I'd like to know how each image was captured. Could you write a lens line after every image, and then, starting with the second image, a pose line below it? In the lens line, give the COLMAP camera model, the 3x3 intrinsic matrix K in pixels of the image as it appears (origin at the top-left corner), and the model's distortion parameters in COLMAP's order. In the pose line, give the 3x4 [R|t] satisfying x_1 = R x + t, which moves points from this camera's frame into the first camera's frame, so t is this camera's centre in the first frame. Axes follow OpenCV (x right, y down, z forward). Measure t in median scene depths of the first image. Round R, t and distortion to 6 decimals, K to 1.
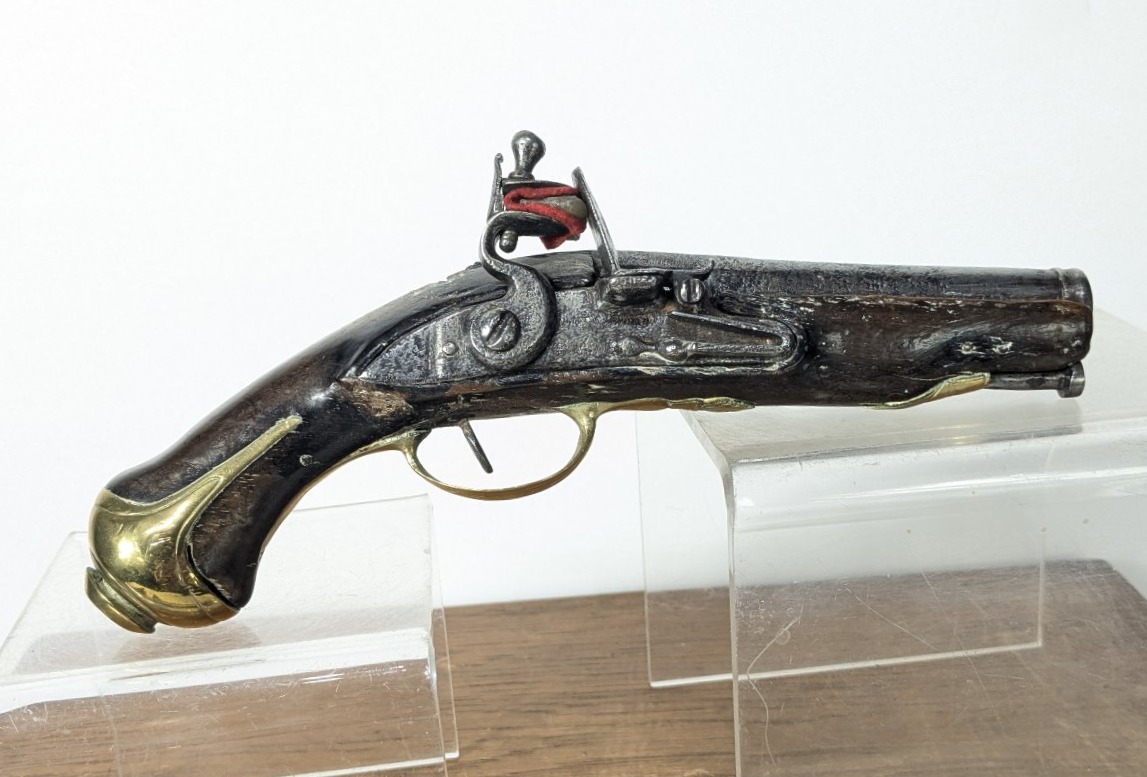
lens RADIAL K [[767.6, 0, 581.6], [0, 767.6, 383.0], [0, 0, 1]] dist [0.022814, 0.000489]
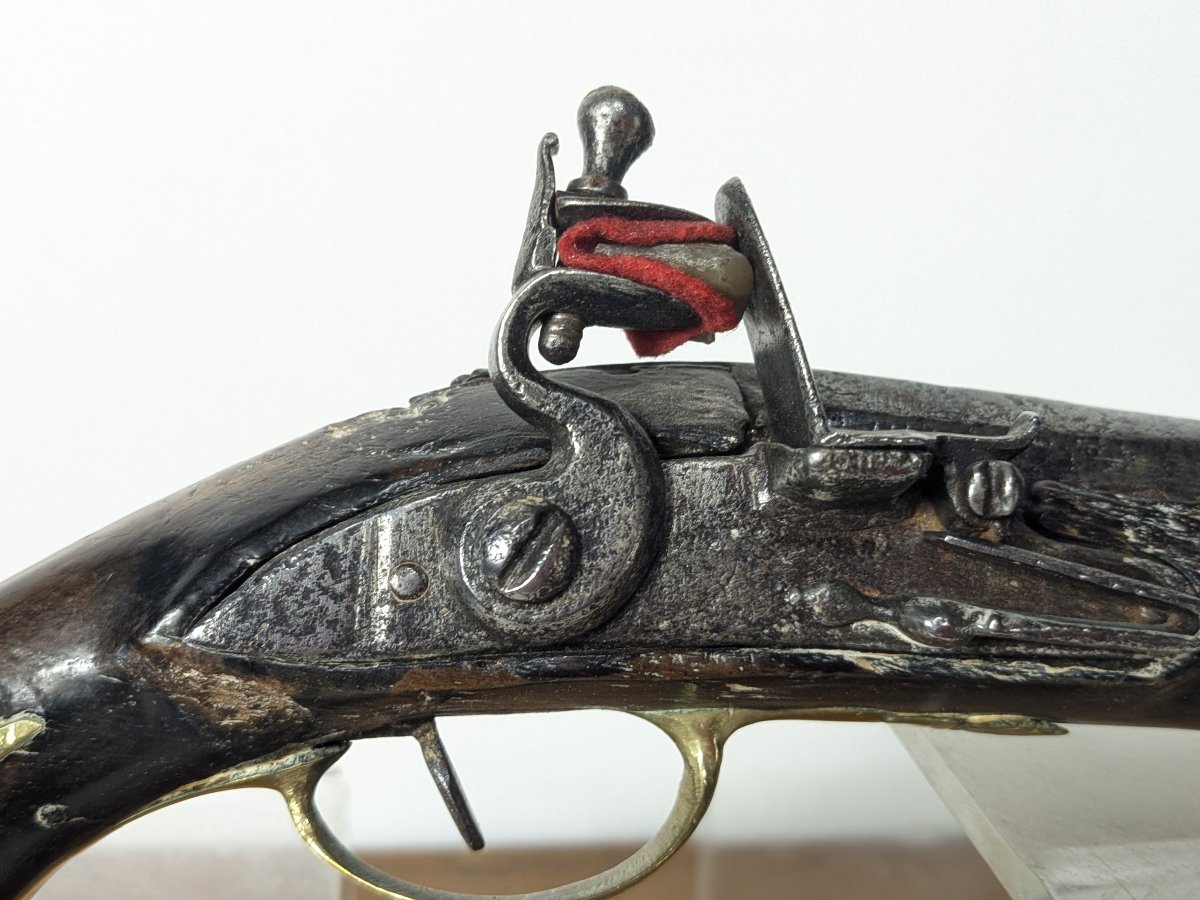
lens RADIAL K [[966.7, 0, 593.3], [0, 966.7, 452.8], [0, 0, 1]] dist [0.028196, -0.057743]
pose [[0.997104, 0.064606, 0.040117, -0.094920], [-0.064423, 0.997906, -0.005838, -0.118778], [-0.040410, 0.003236, 0.999178, 0.460651]]
